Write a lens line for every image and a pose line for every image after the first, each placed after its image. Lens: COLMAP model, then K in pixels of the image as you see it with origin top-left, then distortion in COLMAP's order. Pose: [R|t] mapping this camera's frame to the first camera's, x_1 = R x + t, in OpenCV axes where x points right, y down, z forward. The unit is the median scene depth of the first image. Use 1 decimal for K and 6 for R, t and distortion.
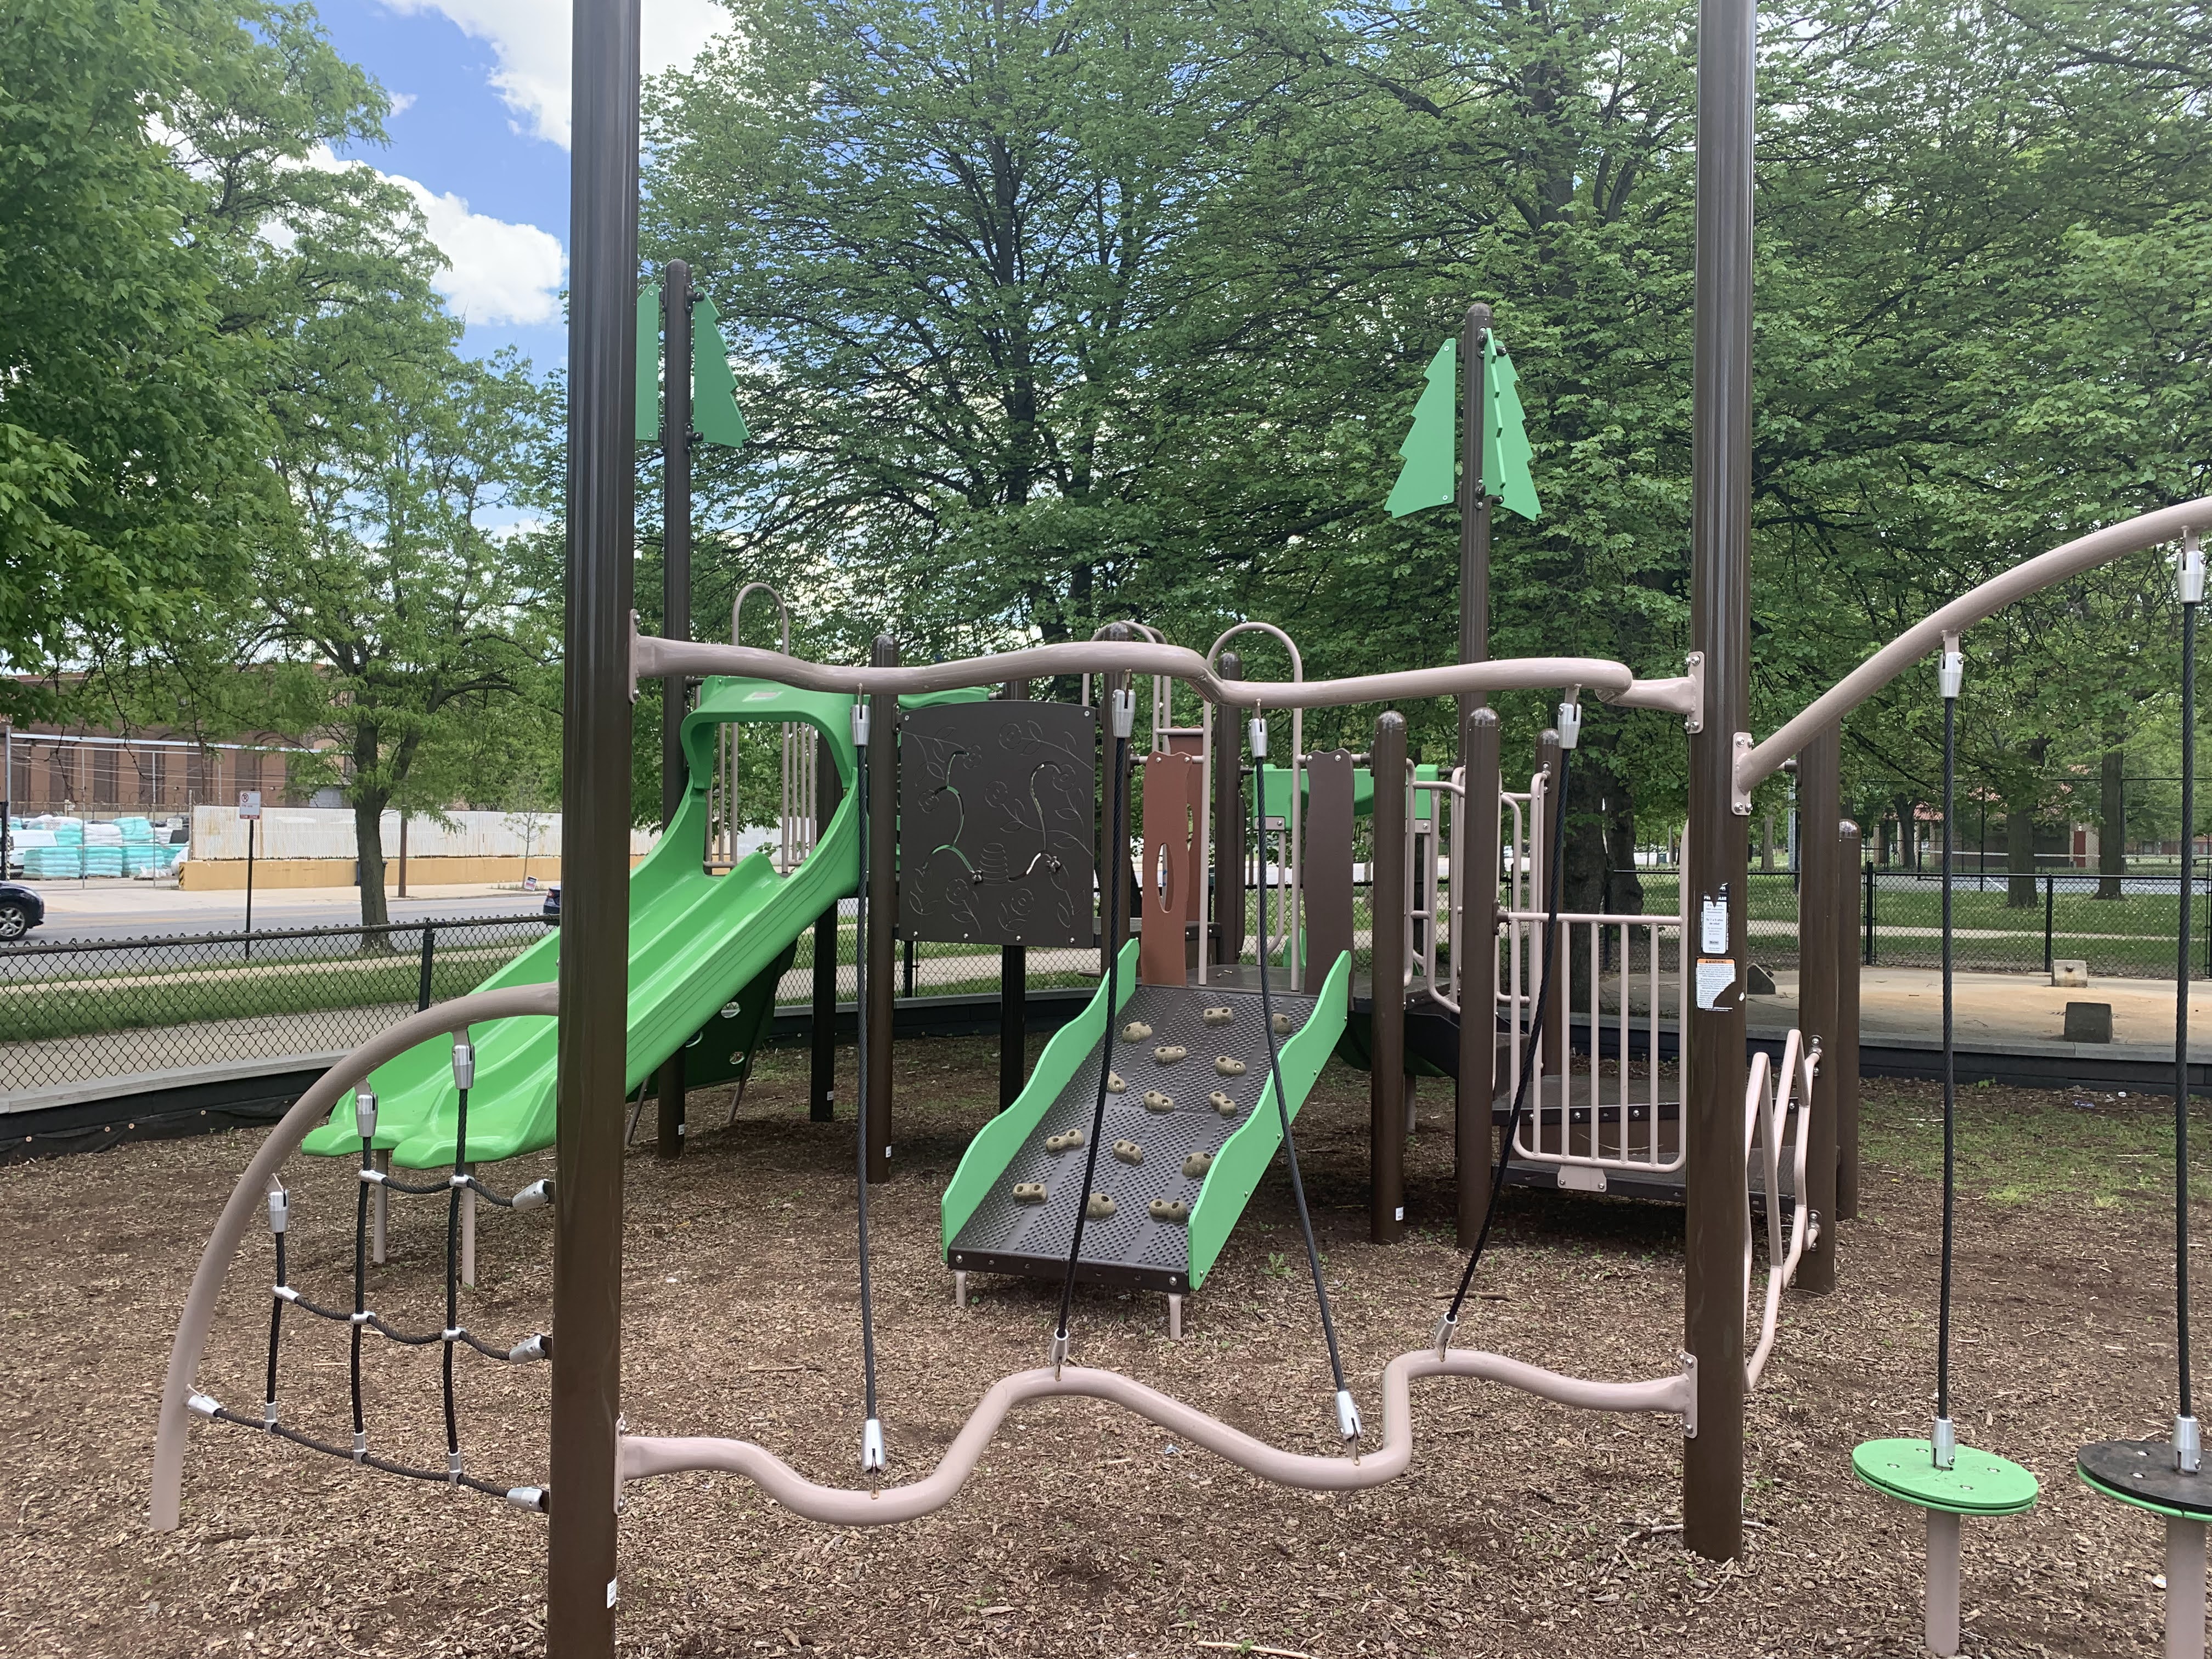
lens RADIAL K [[1704.5, 0, 1106.0], [0, 1704.5, 829.5], [0, 0, 1]] dist [0.001598, -0.000566]
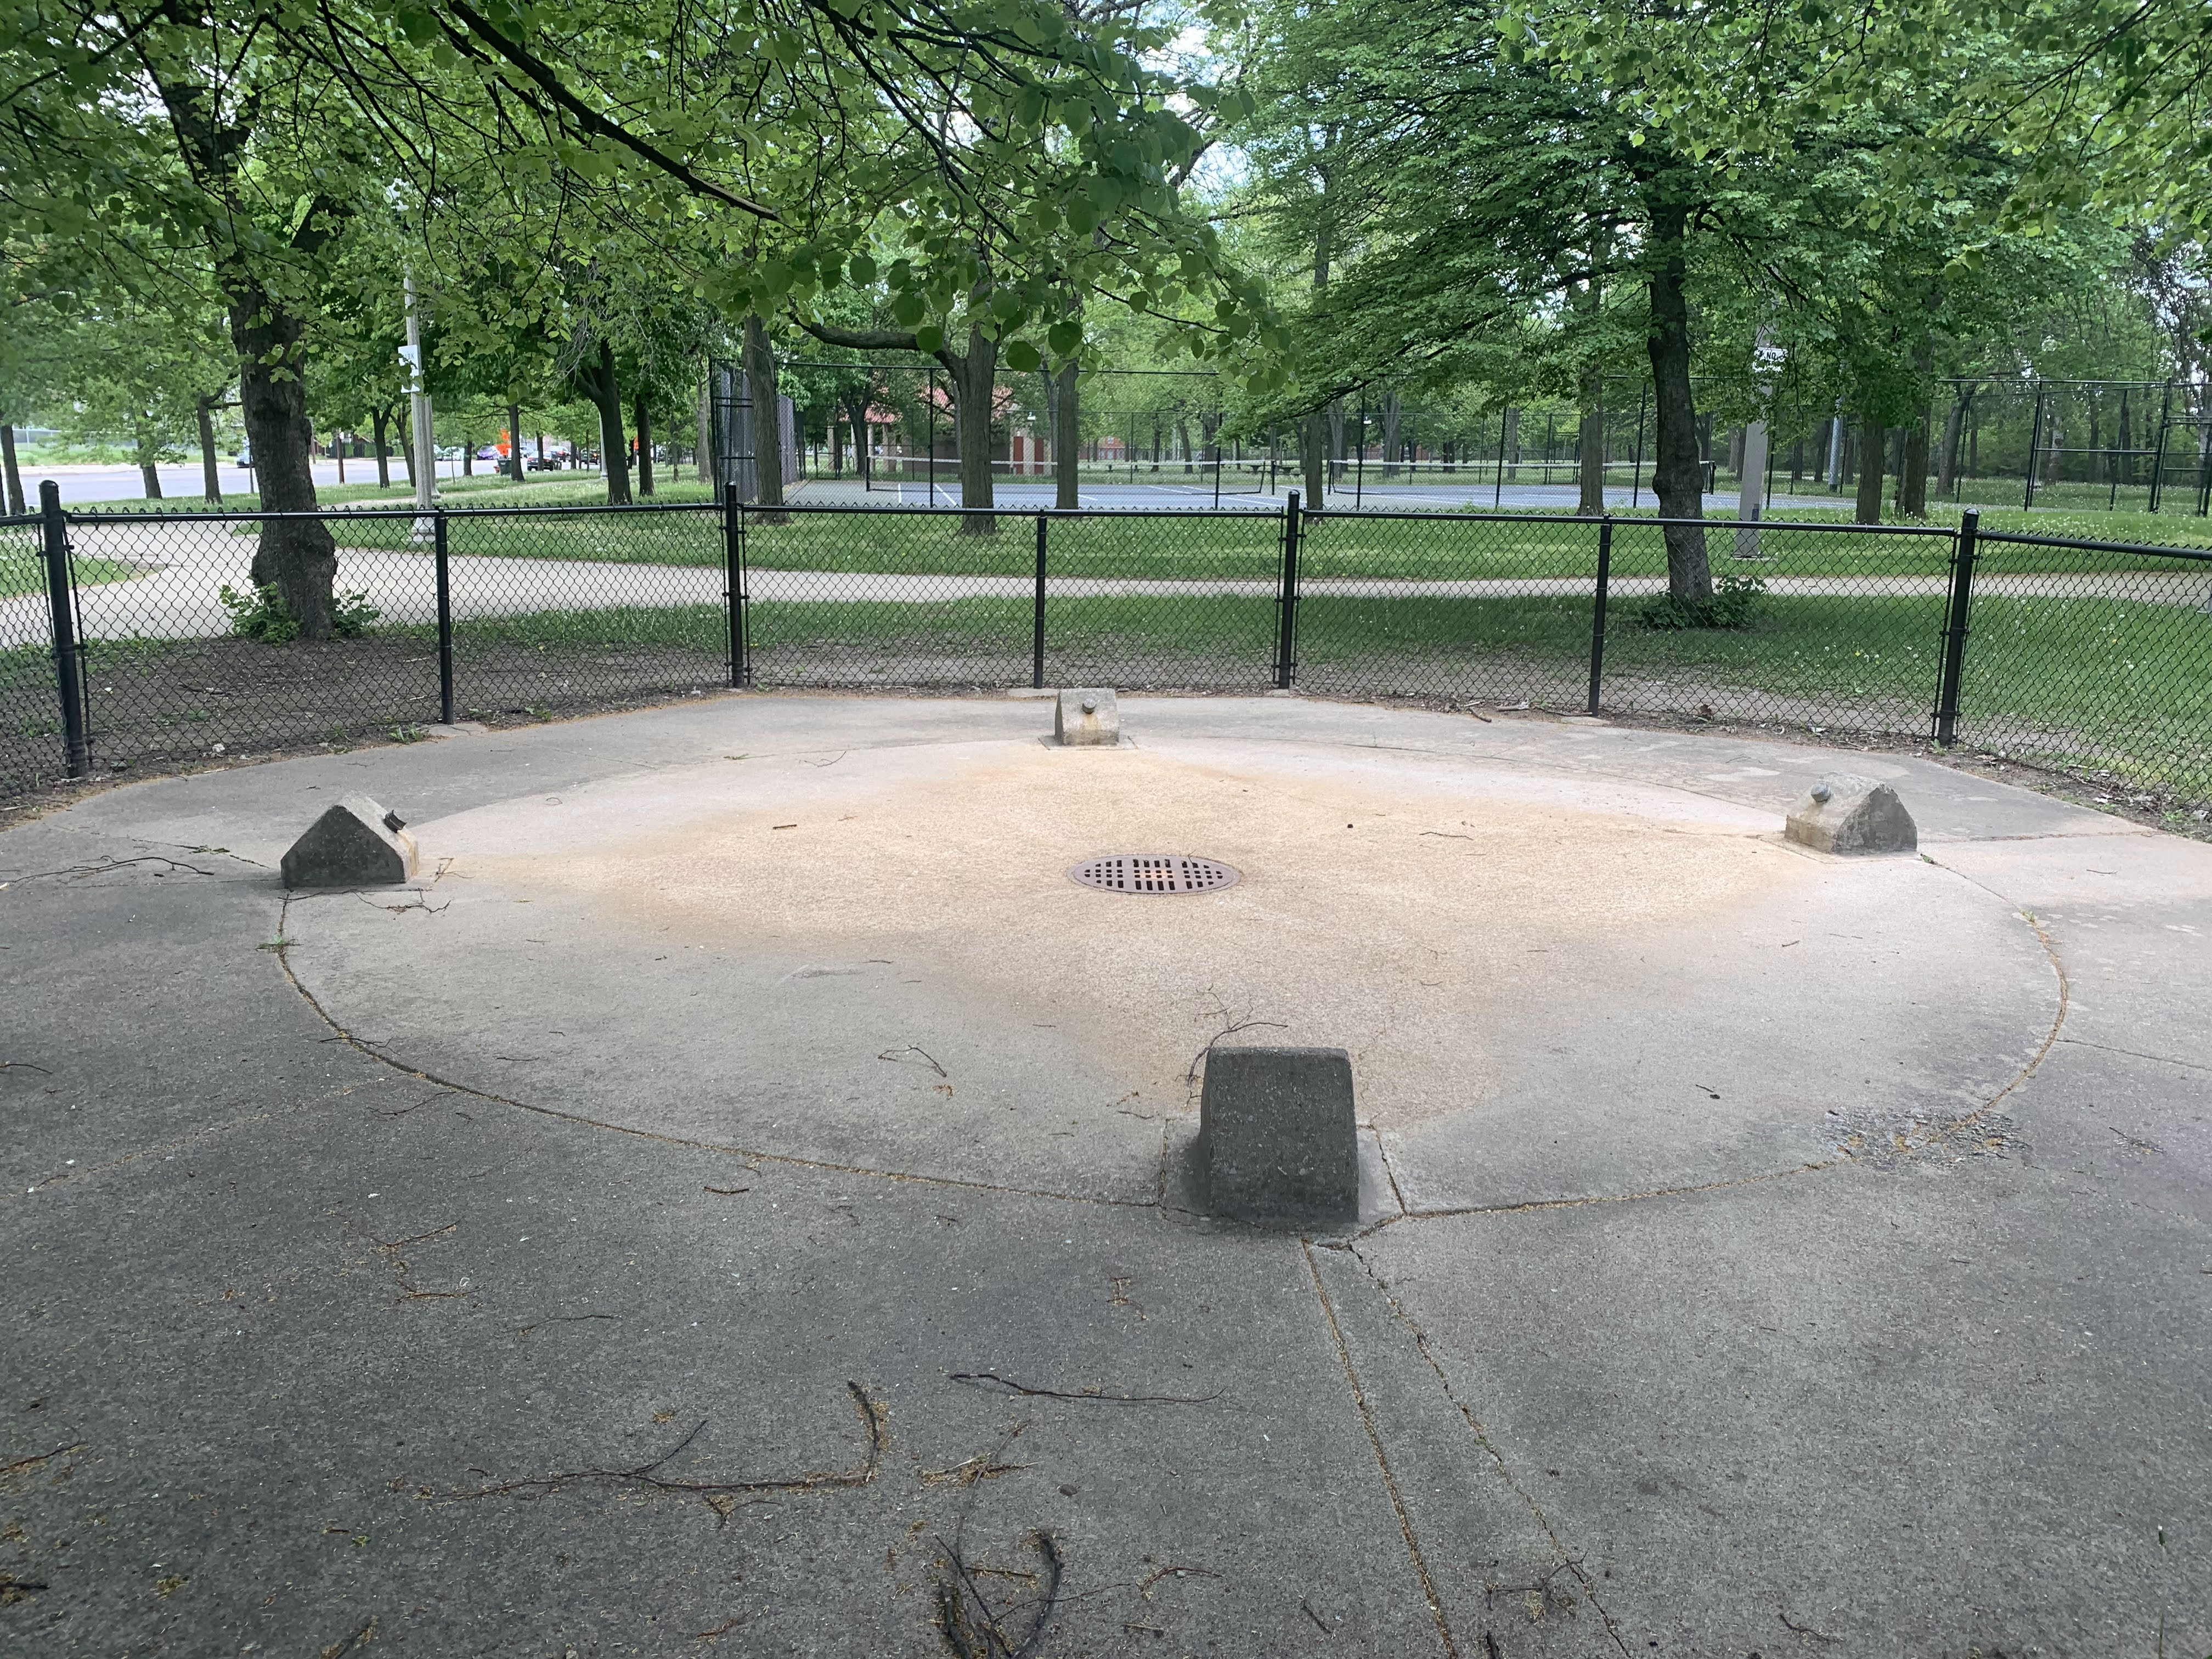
lens RADIAL K [[1704.5, 0, 1106.0], [0, 1704.5, 829.5], [0, 0, 1]] dist [0.001598, -0.000566]
pose [[0.839610, -0.105656, 0.532815, 0.061237], [-0.019038, 0.974574, 0.223257, 0.001008], [-0.542856, -0.197592, 0.816250, 0.119123]]
